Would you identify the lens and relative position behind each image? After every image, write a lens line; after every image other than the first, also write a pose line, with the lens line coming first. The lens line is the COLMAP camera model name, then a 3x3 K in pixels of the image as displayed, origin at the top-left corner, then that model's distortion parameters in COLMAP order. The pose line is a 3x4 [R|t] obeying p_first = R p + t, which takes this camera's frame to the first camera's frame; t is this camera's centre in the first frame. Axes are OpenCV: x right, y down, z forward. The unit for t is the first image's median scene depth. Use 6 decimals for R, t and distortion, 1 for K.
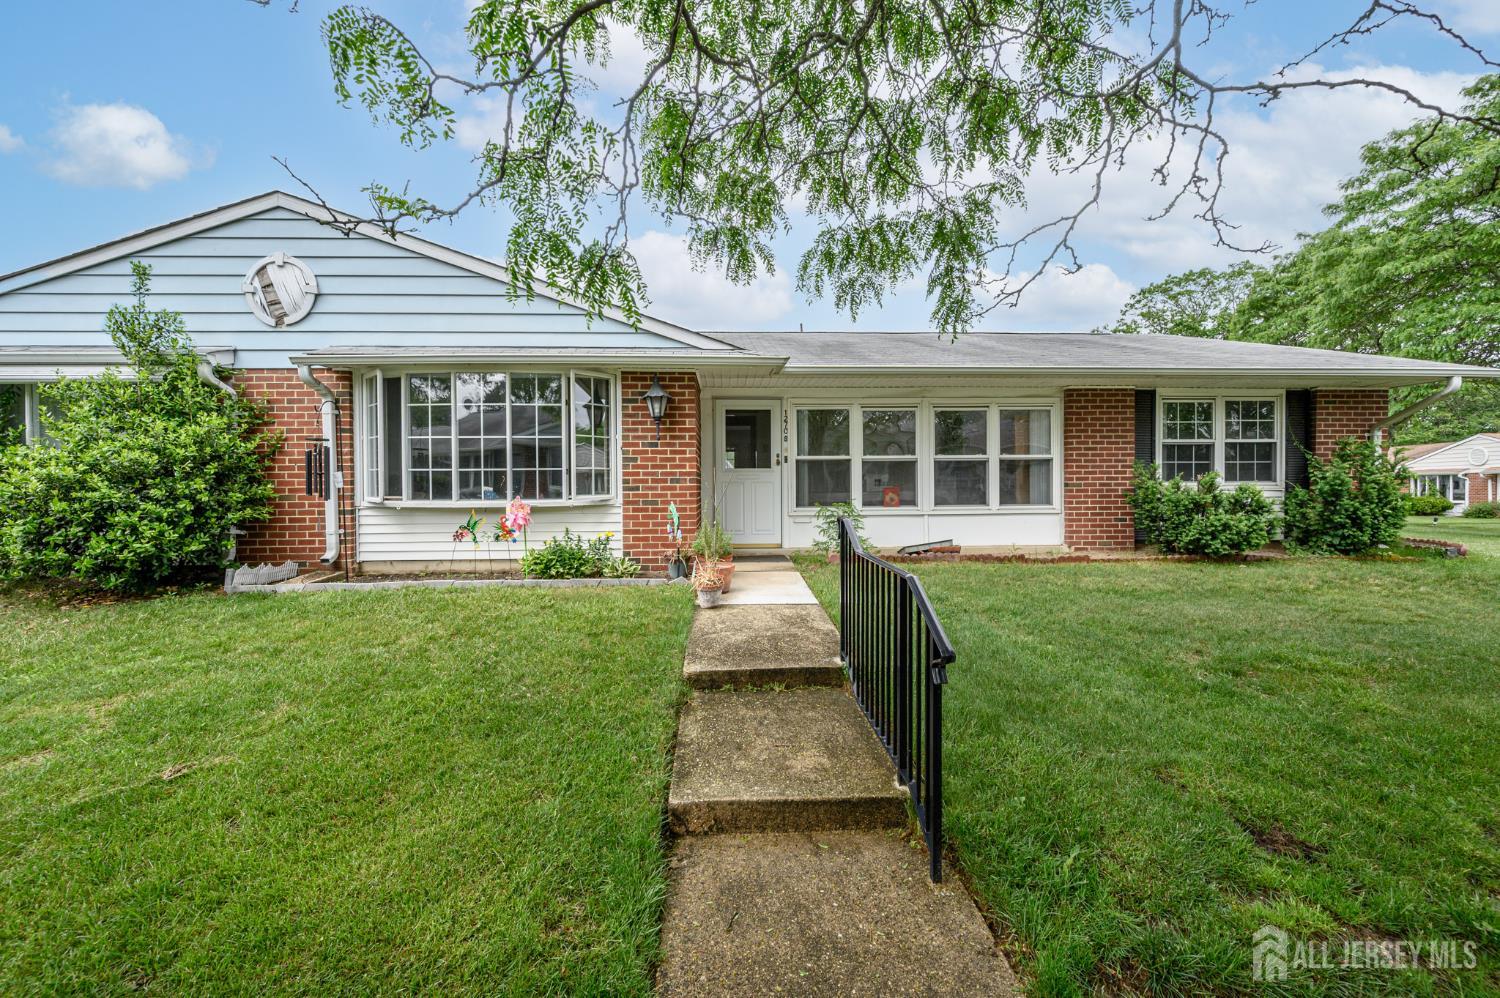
lens RADIAL K [[592.7, 0, 750.0], [0, 592.7, 499.0], [0, 0, 1]] dist [-0.000680, -0.000231]
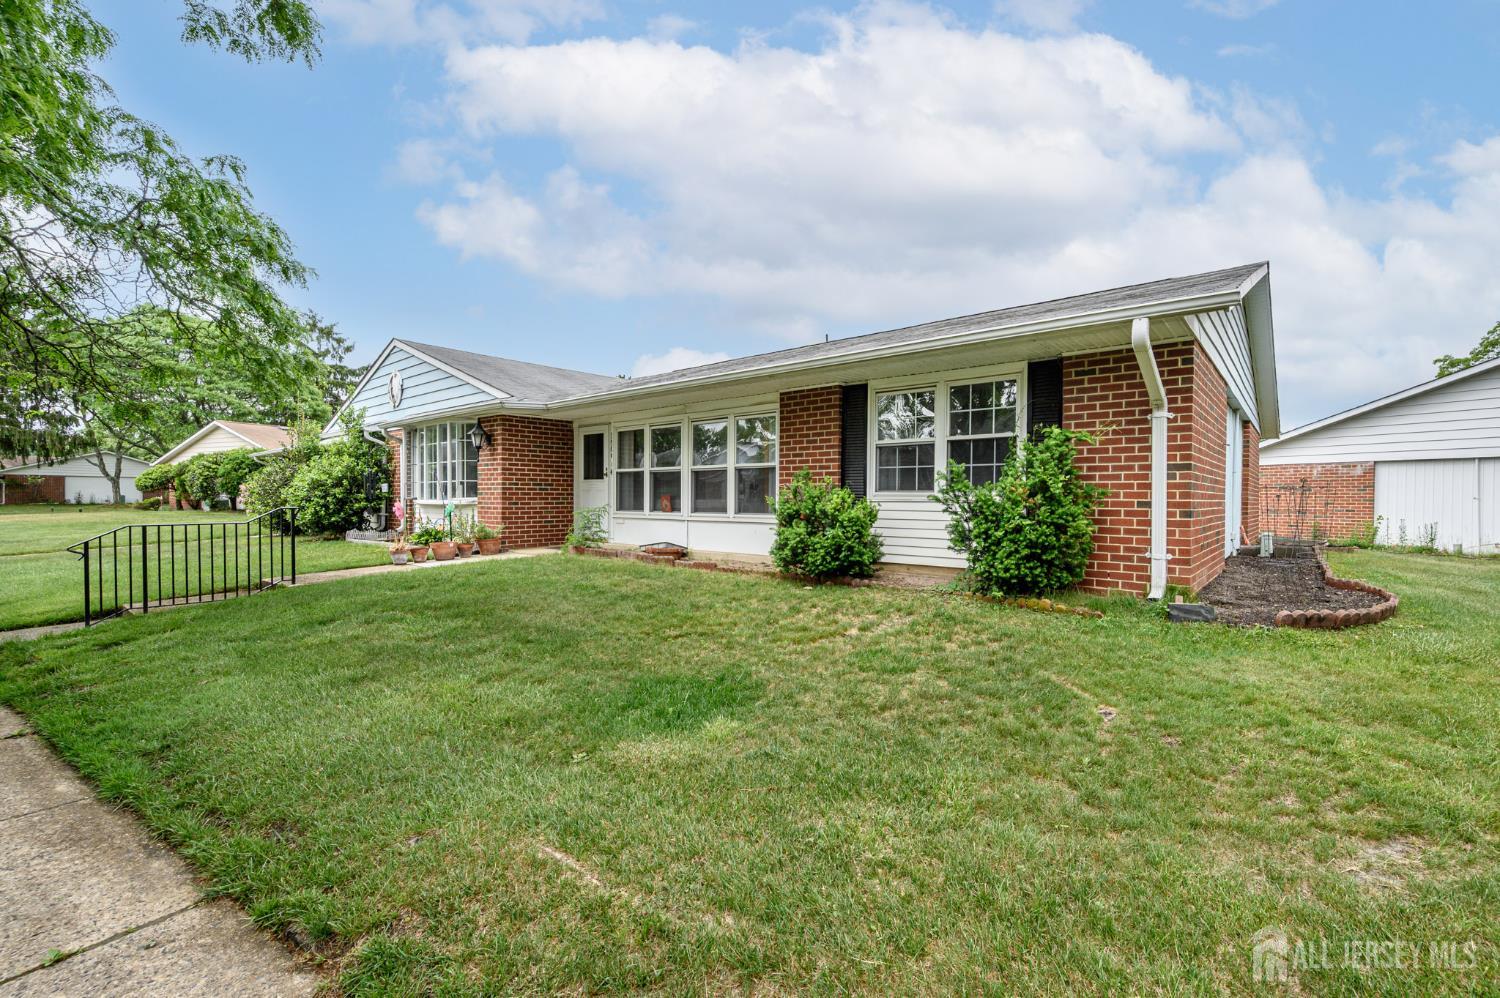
lens RADIAL K [[592.7, 0, 750.0], [0, 592.7, 499.0], [0, 0, 1]] dist [-0.000680, -0.000231]
pose [[0.759485, 0.012966, -0.650396, 1.106244], [-0.023277, 0.999703, -0.007252, -0.008257], [0.650108, 0.020647, 0.759561, 0.249930]]
